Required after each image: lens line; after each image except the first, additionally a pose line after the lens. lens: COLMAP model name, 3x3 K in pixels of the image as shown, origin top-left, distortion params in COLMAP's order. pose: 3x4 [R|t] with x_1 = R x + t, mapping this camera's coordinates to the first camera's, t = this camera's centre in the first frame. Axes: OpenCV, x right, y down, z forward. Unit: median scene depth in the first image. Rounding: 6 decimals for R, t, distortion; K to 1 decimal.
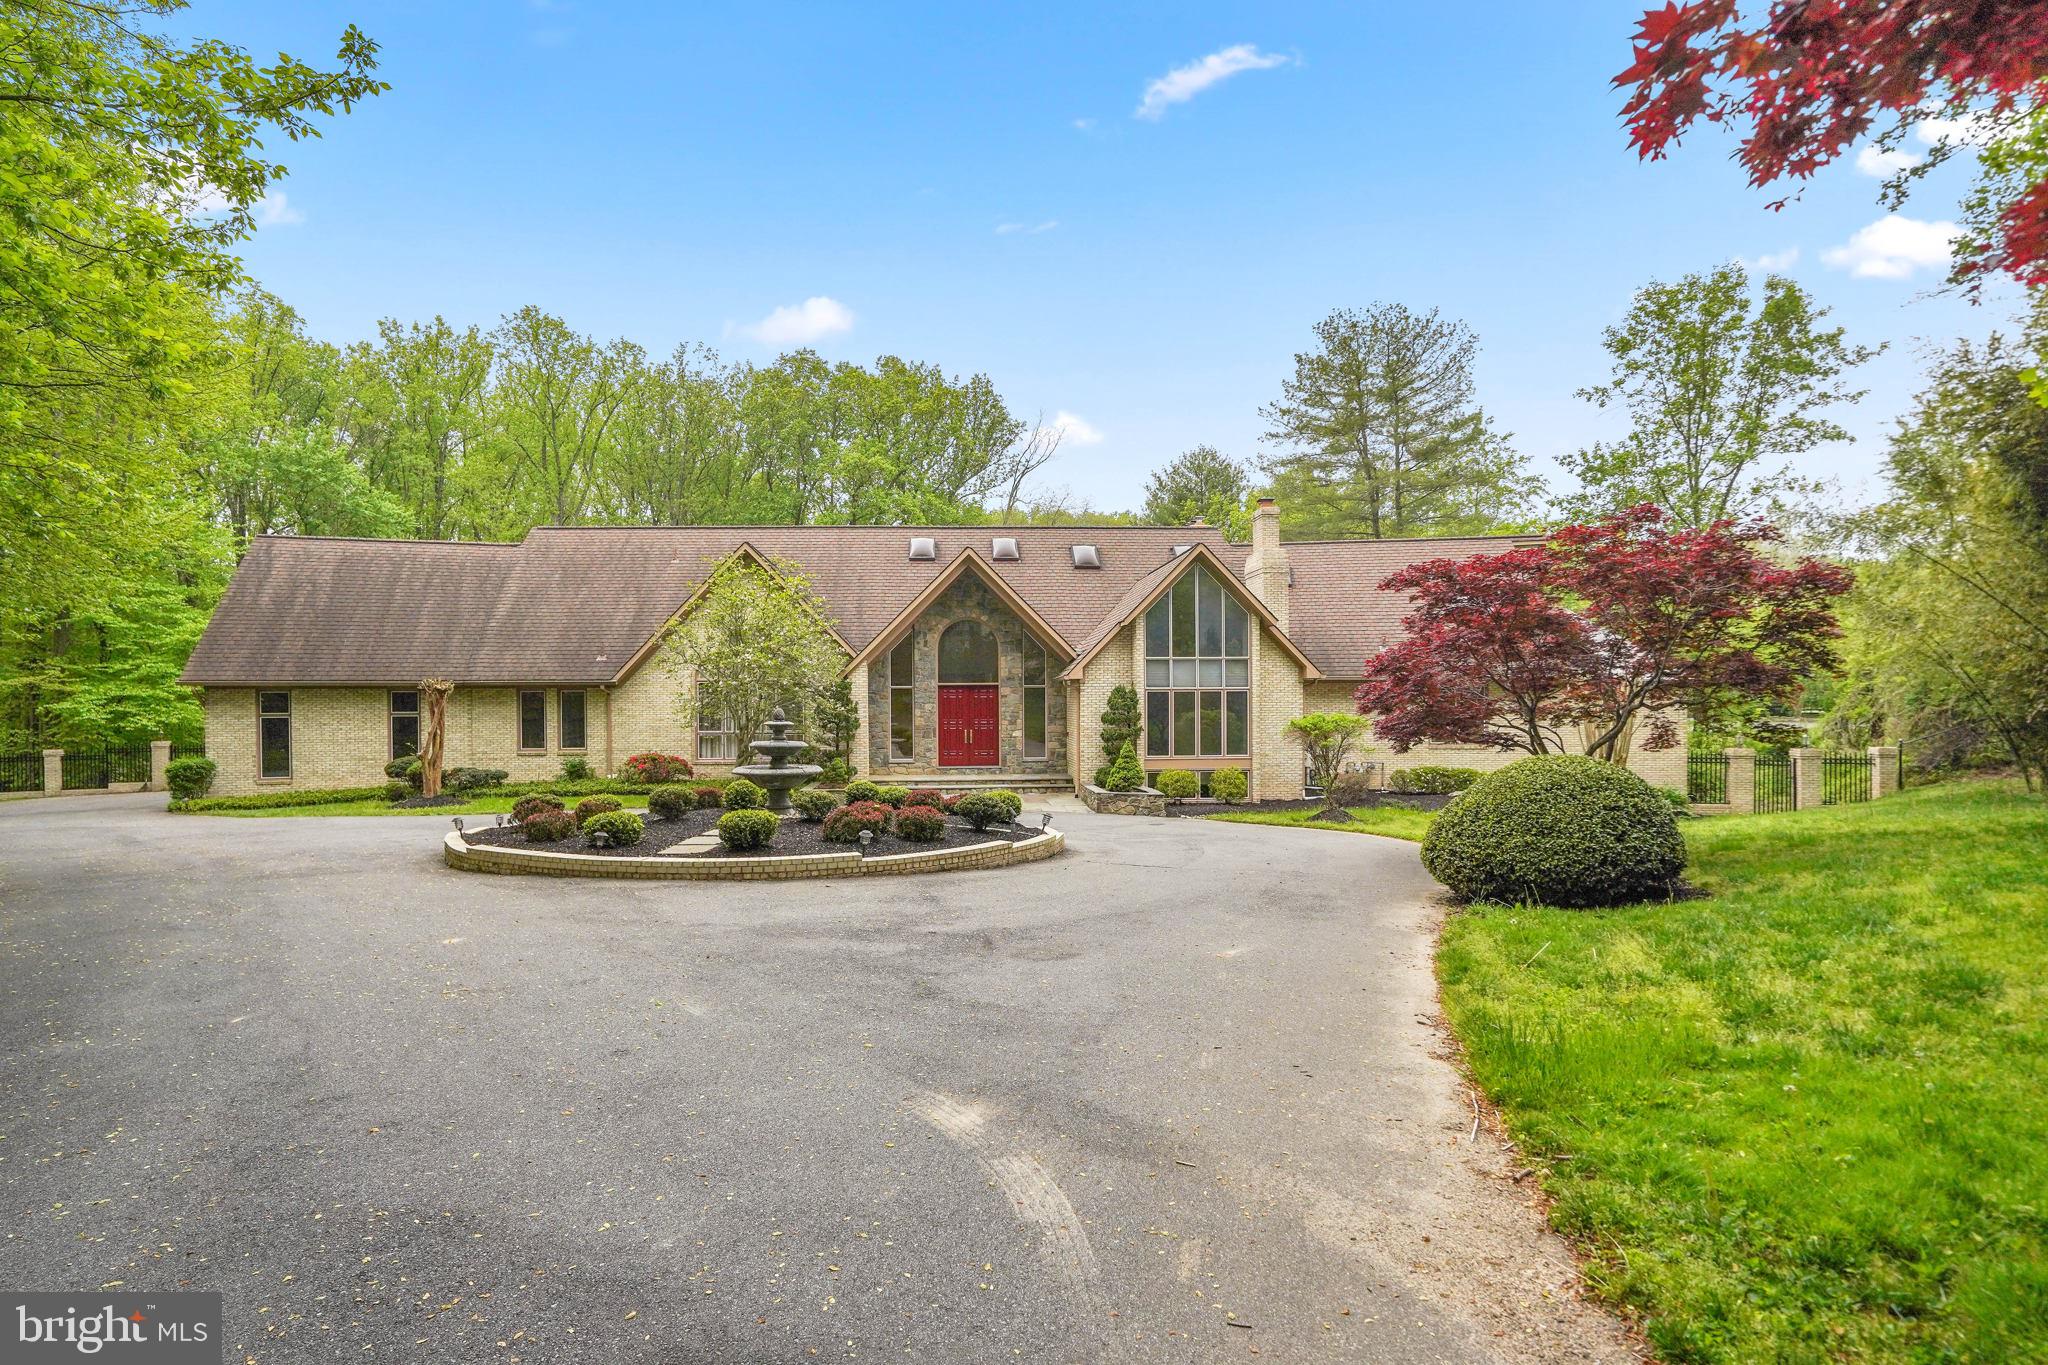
lens RADIAL K [[981.2, 0, 1017.9], [0, 981.2, 737.0], [0, 0, 1]] dist [-0.055402, -0.000350]
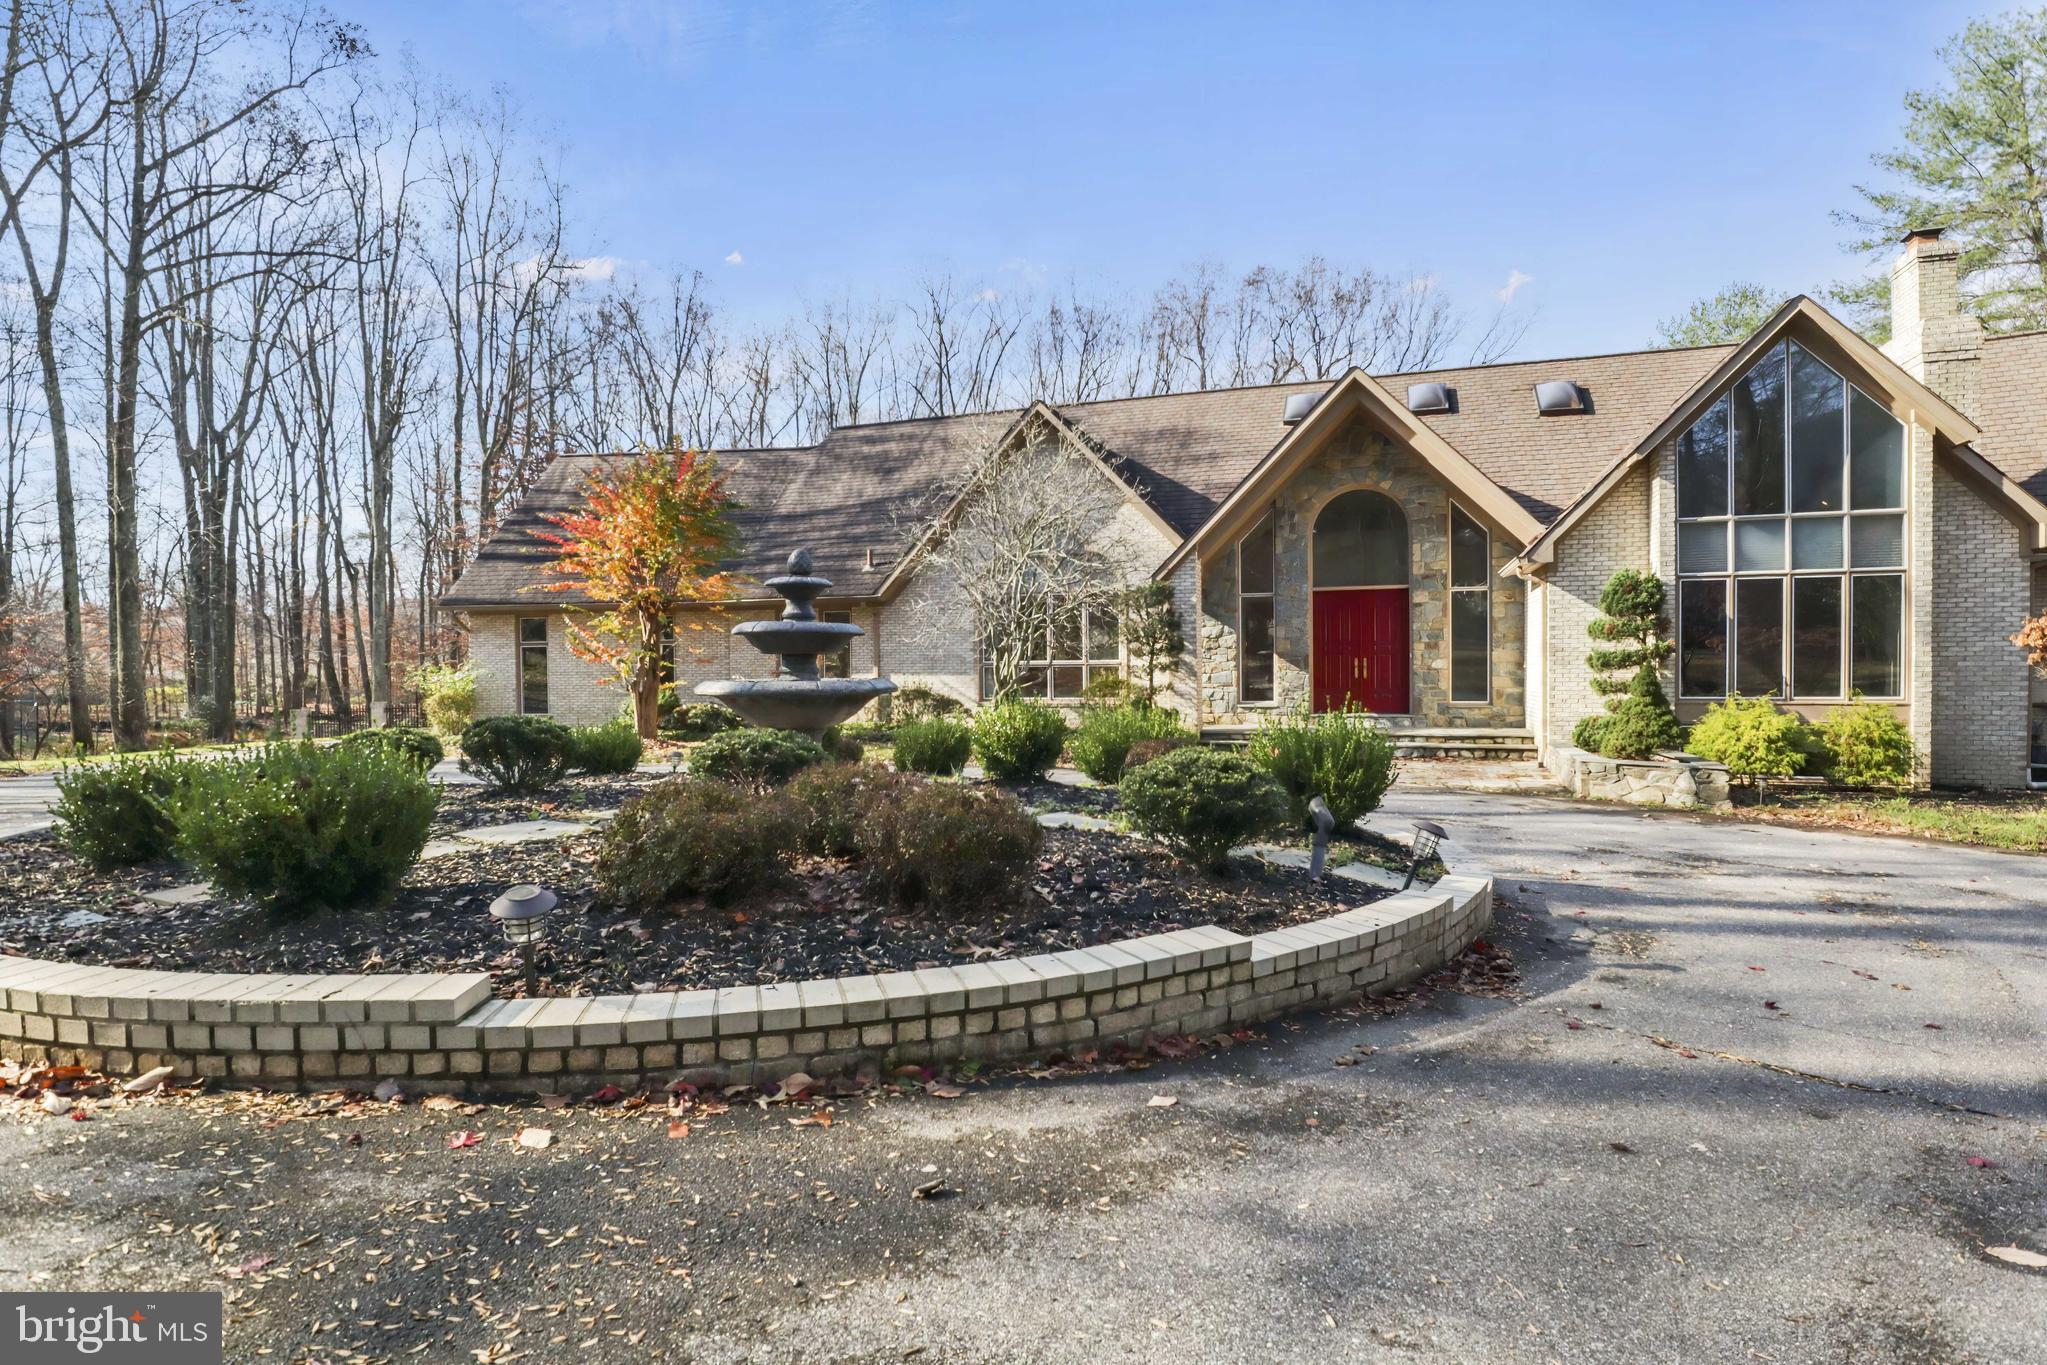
lens RADIAL K [[989.5, 0, 1030.9], [0, 989.5, 705.7], [0, 0, 1]] dist [-0.048392, 0.000285]
pose [[0.911608, 0.012544, -0.410869, 0.019193], [-0.008178, 0.999890, 0.012380, 0.018549], [0.410979, -0.007926, 0.911611, 0.315162]]
